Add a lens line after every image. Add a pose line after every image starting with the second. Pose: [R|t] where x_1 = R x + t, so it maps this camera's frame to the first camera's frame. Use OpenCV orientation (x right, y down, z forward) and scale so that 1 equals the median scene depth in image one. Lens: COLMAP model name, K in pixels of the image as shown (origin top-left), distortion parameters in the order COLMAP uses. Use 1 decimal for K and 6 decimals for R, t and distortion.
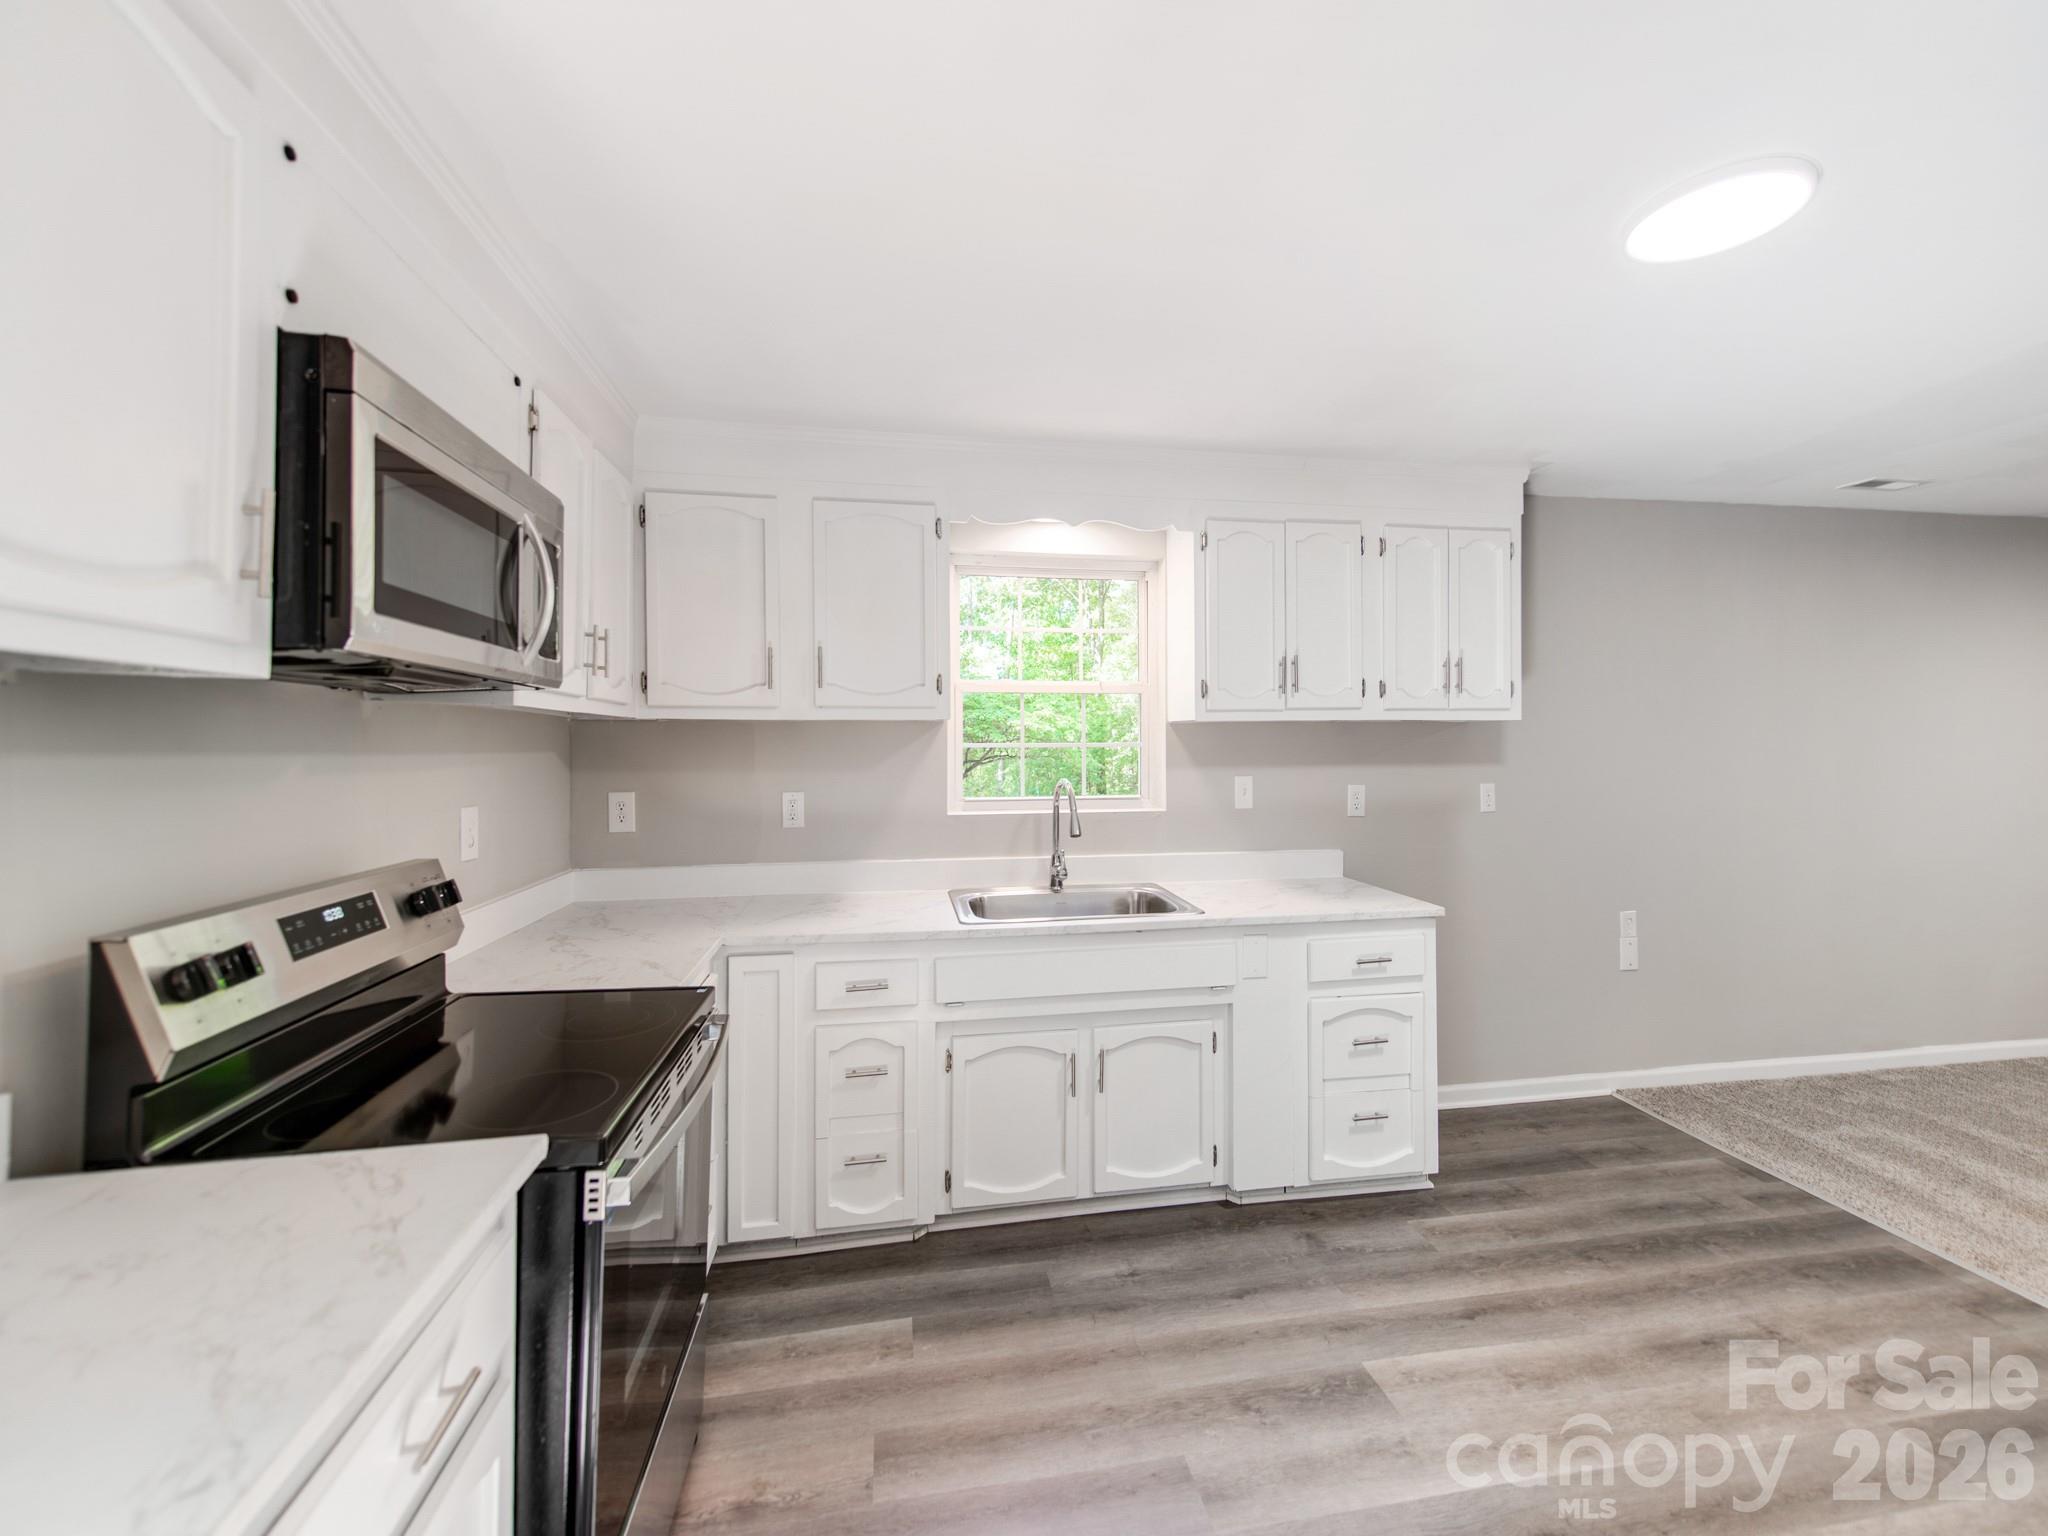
lens RADIAL K [[942.4, 0, 999.3], [0, 942.4, 737.1], [0, 0, 1]] dist [0.028195, -0.000467]
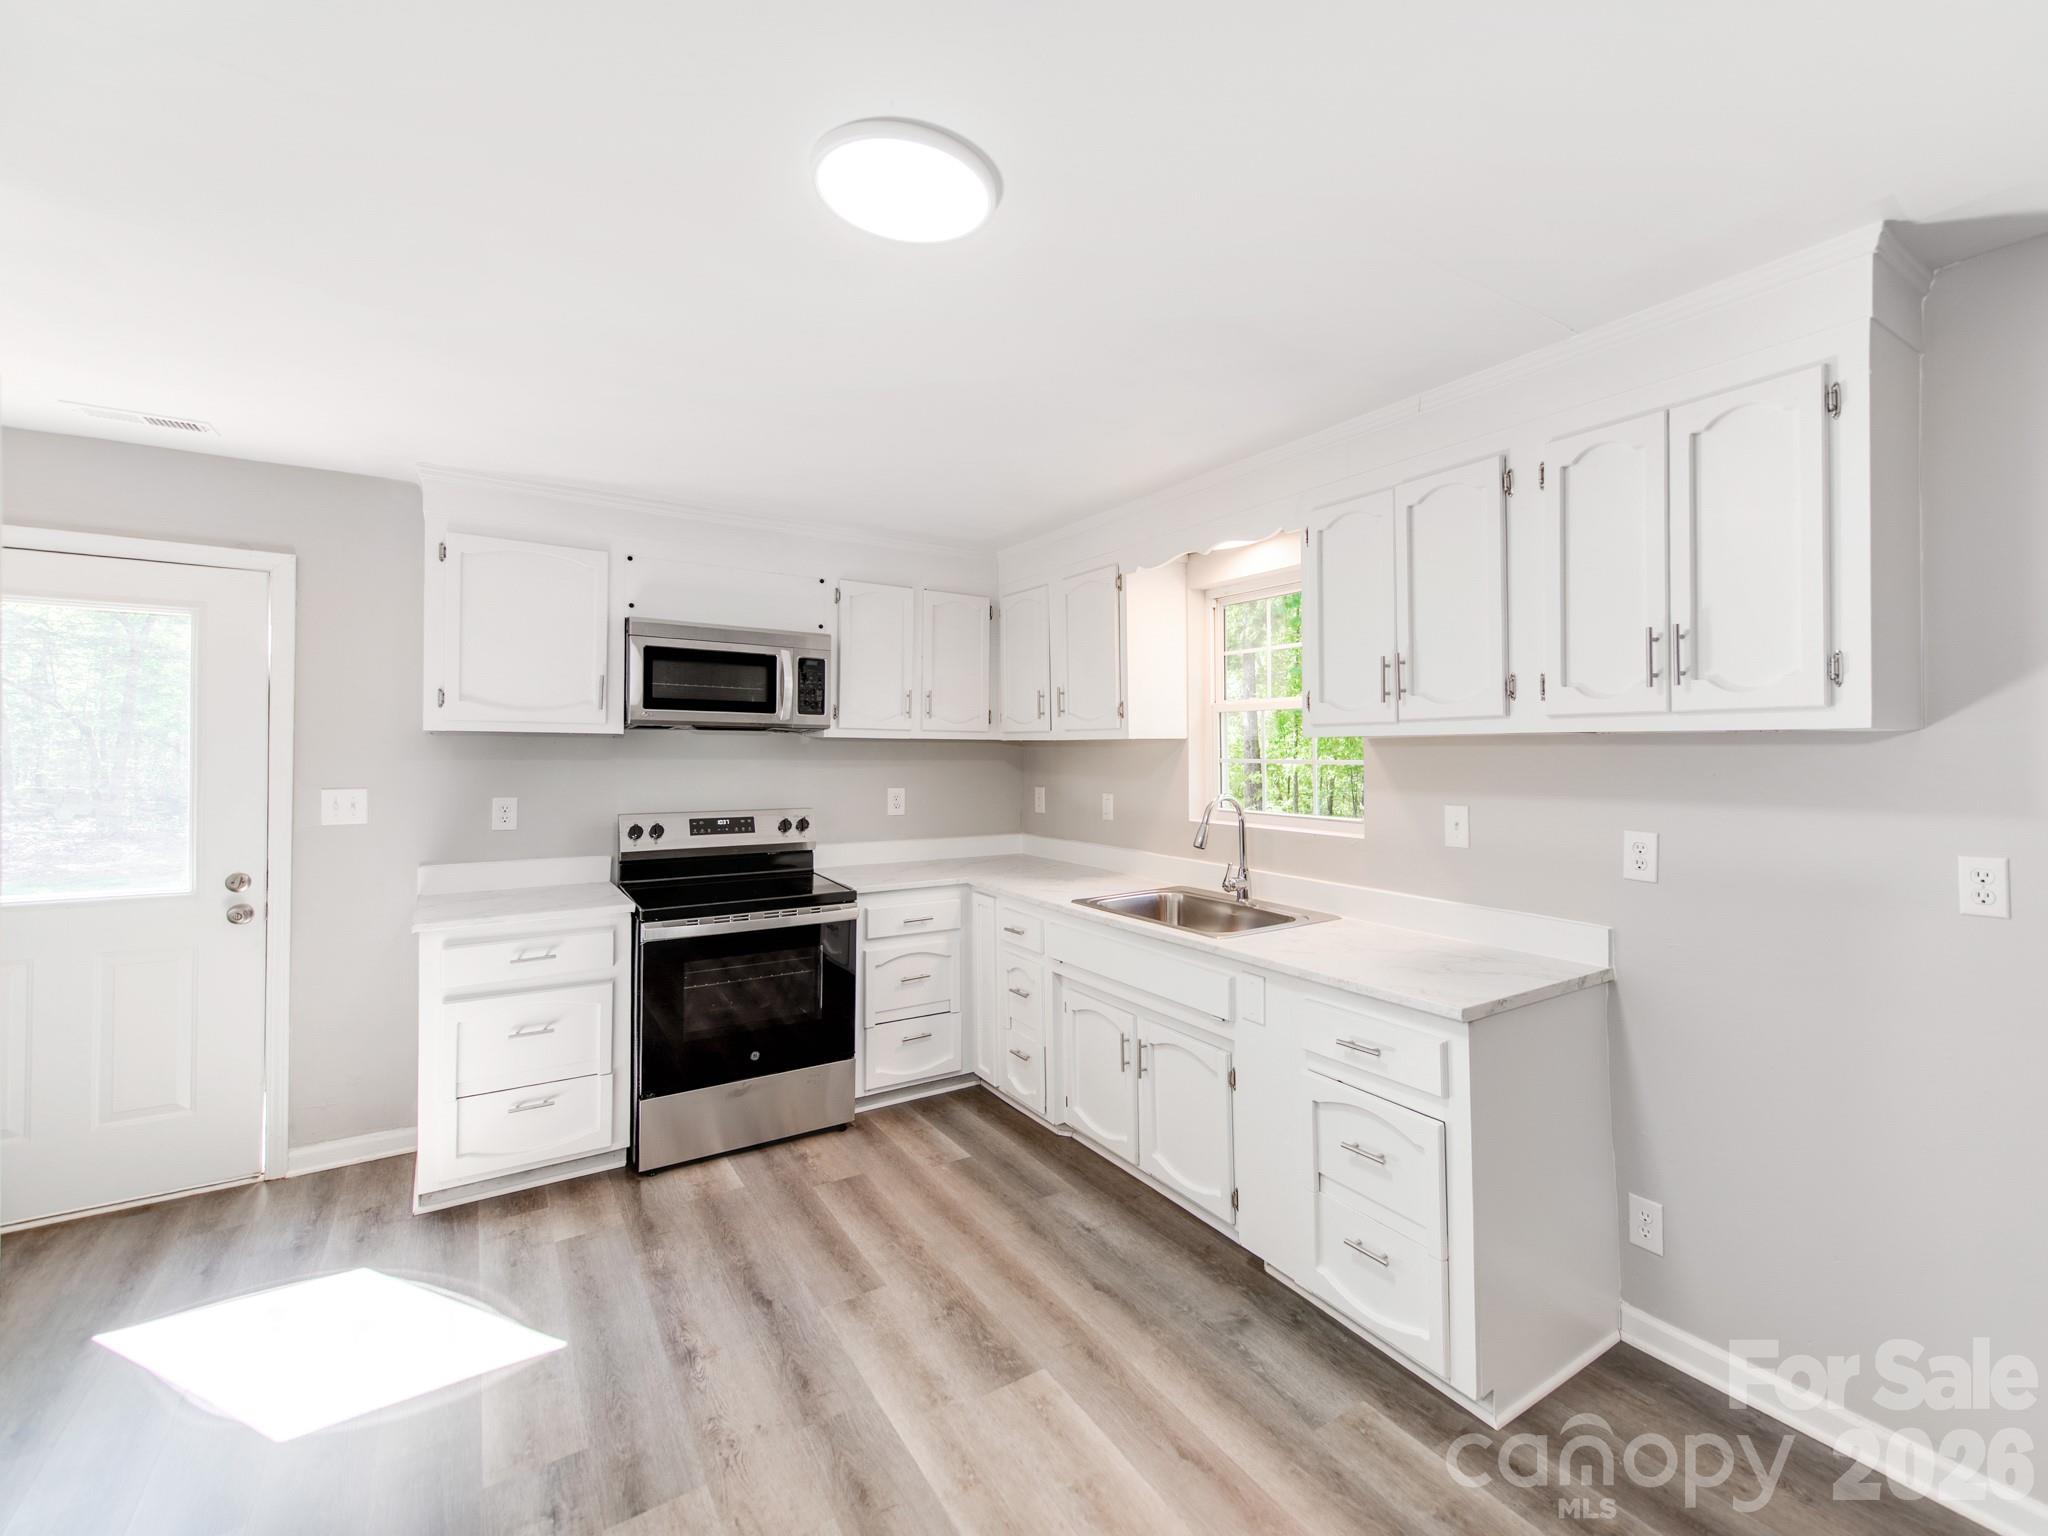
lens RADIAL K [[842.7, 0, 1030.9], [0, 842.7, 746.4], [0, 0, 1]] dist [0.022718, 0.000024]
pose [[0.383915, -0.000419, -0.923368, 1.031989], [0.000122, 1.000000, -0.000402, -0.009531], [0.923368, 0.000042, 0.383915, 0.541374]]
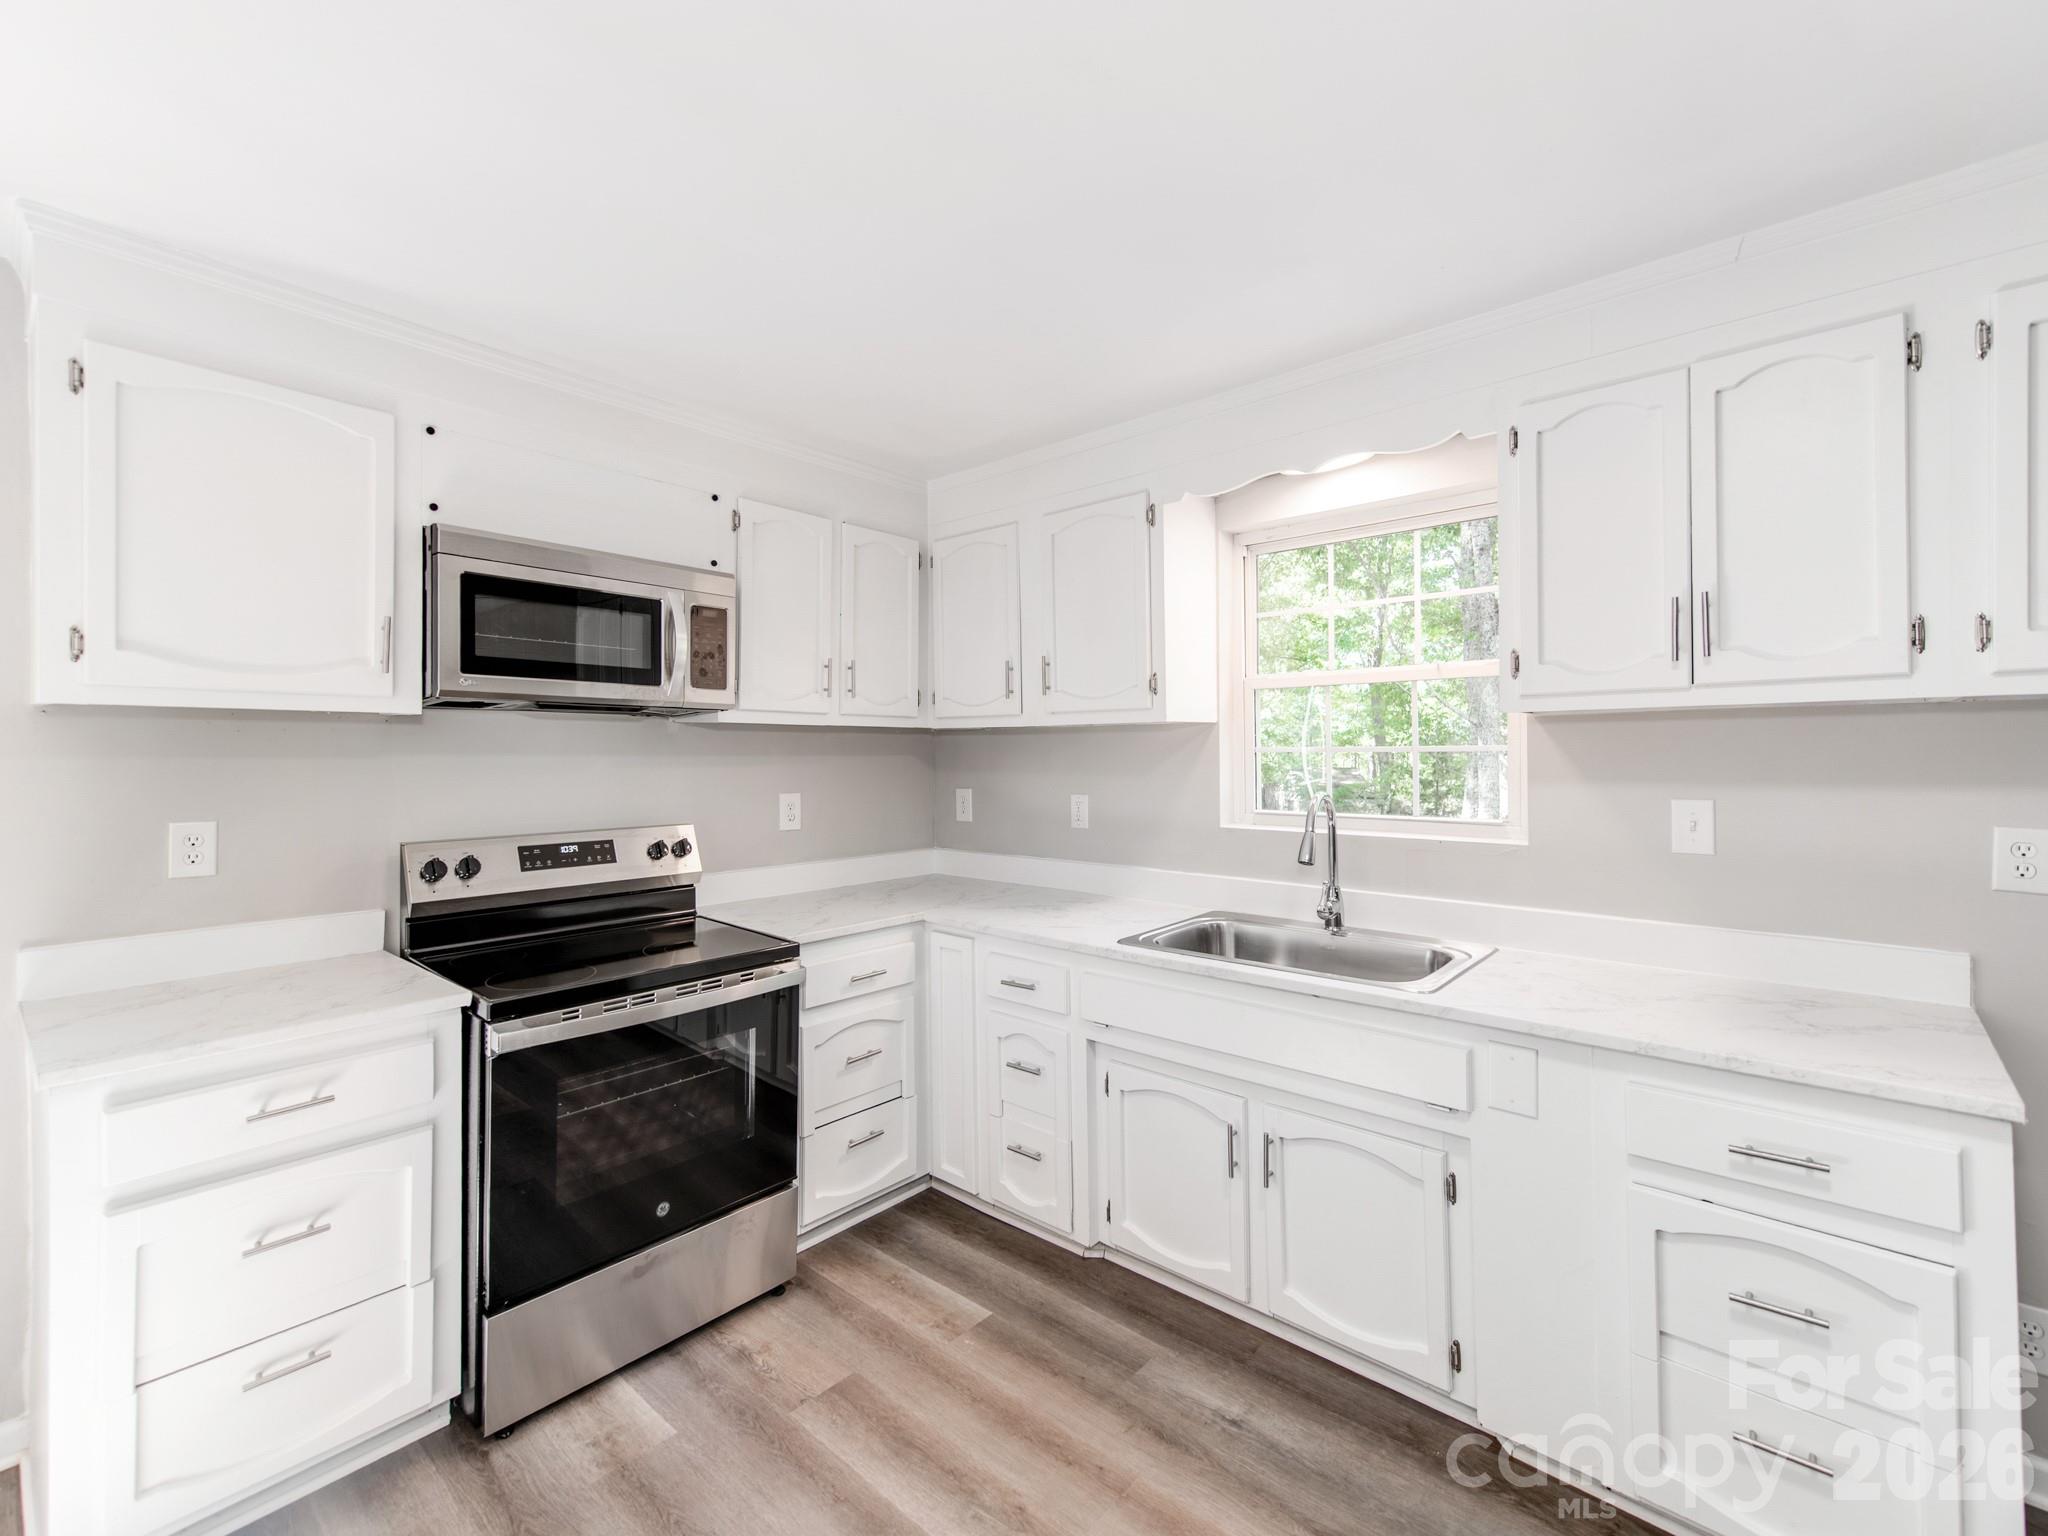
lens RADIAL K [[862.2, 0, 943.9], [0, 862.2, 752.2], [0, 0, 1]] dist [0.024497, -0.004040]
pose [[0.594292, -0.000433, -0.804249, 0.570460], [0.007606, 0.999958, 0.005081, 0.006007], [0.804214, -0.009137, 0.594270, 0.377705]]
